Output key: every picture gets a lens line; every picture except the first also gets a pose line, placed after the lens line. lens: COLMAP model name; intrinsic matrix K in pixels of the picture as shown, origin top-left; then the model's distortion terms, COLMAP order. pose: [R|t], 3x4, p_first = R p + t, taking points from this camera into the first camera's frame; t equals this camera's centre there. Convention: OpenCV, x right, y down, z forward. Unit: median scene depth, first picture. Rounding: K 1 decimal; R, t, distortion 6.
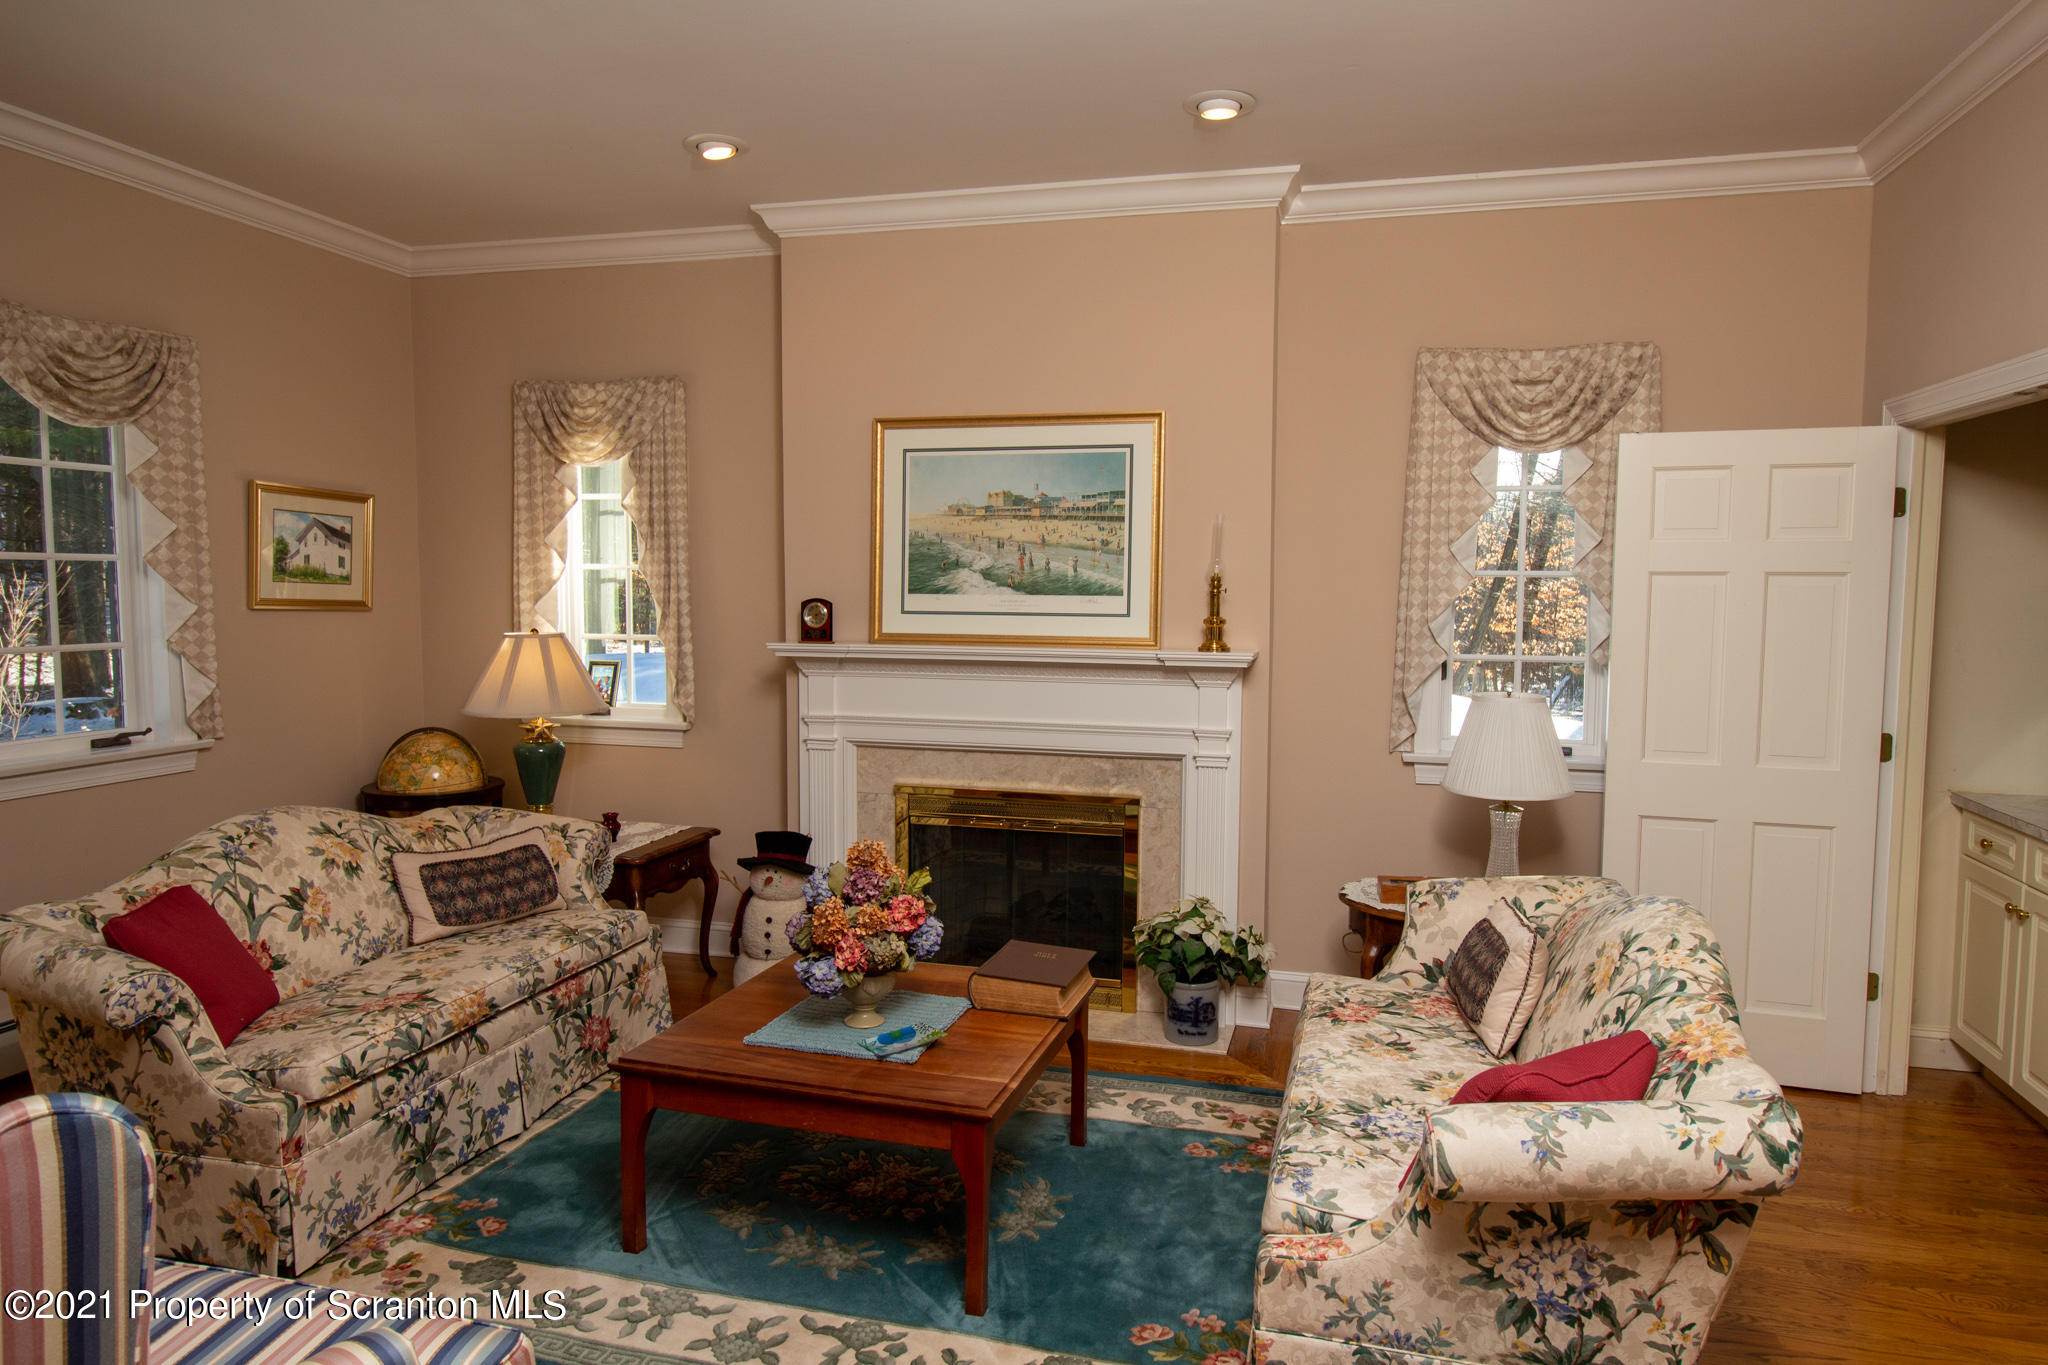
lens RADIAL K [[1297.5, 0, 1031.8], [0, 1297.5, 678.3], [0, 0, 1]] dist [0.006089, -0.002995]
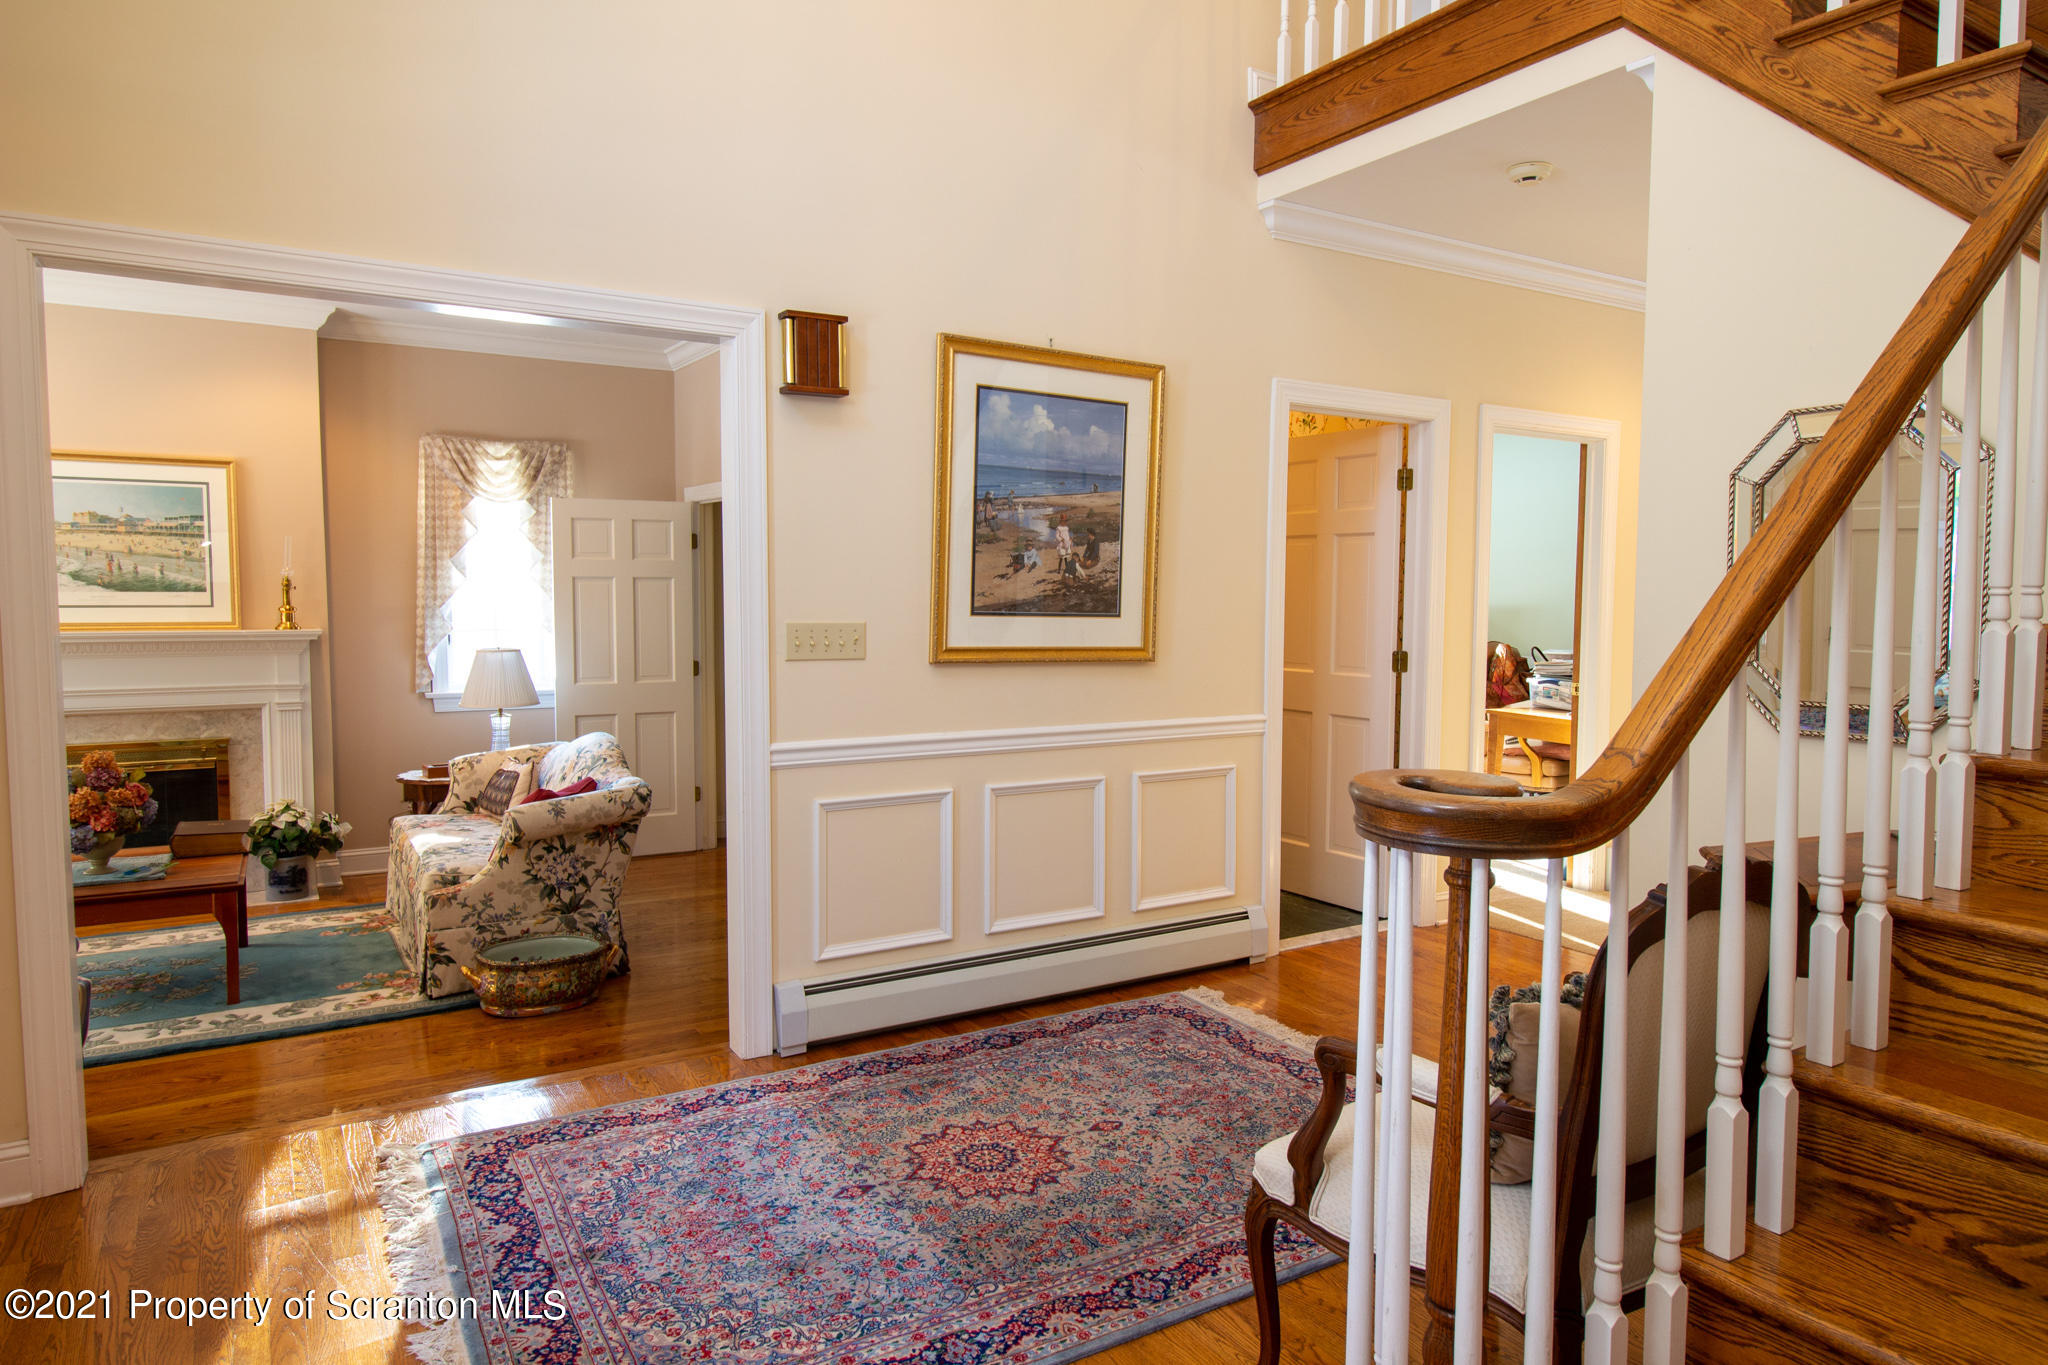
lens RADIAL K [[1297.5, 0, 1043.5], [0, 1297.5, 673.0], [0, 0, 1]] dist [0.006089, -0.002995]
pose [[0.692108, -0.051266, 0.719971, -0.328548], [0.054061, 0.998355, 0.019119, 0.046286], [-0.719766, 0.025690, 0.693741, -0.623466]]
